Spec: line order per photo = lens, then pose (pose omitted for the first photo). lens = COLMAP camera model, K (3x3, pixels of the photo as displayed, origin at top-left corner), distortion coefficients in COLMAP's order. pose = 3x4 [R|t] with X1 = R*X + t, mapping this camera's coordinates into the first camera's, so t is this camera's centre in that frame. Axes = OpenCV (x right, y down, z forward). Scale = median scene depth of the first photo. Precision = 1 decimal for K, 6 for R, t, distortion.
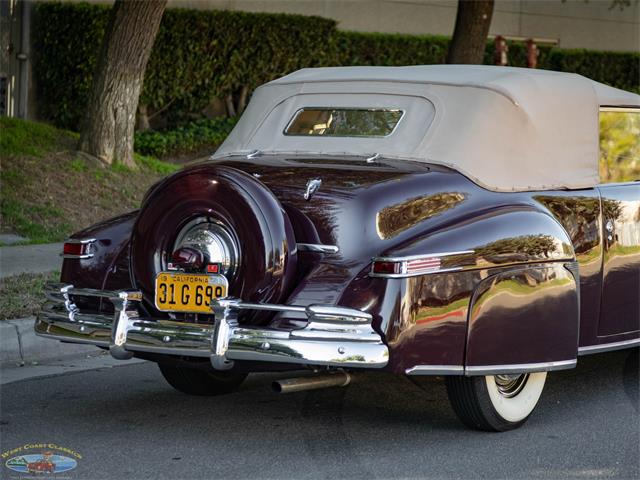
lens RADIAL K [[1810.1, 0, 320.0], [0, 1810.1, 240.0], [0, 0, 1]] dist [0.039636, -0.241176]
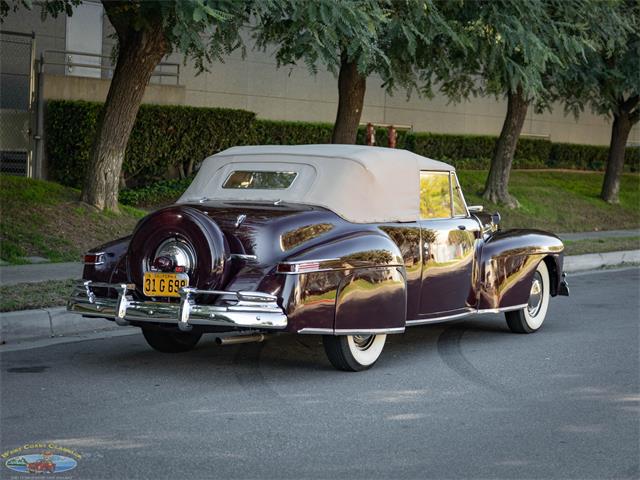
lens RADIAL K [[1810.1, 0, 320.0], [0, 1810.1, 240.0], [0, 0, 1]] dist [0.039636, -0.241176]
pose [[0.999021, -0.000172, 0.044244, -0.004688], [0.001979, 0.999165, -0.040801, 0.053495], [-0.044200, 0.040849, 0.998187, -0.600946]]
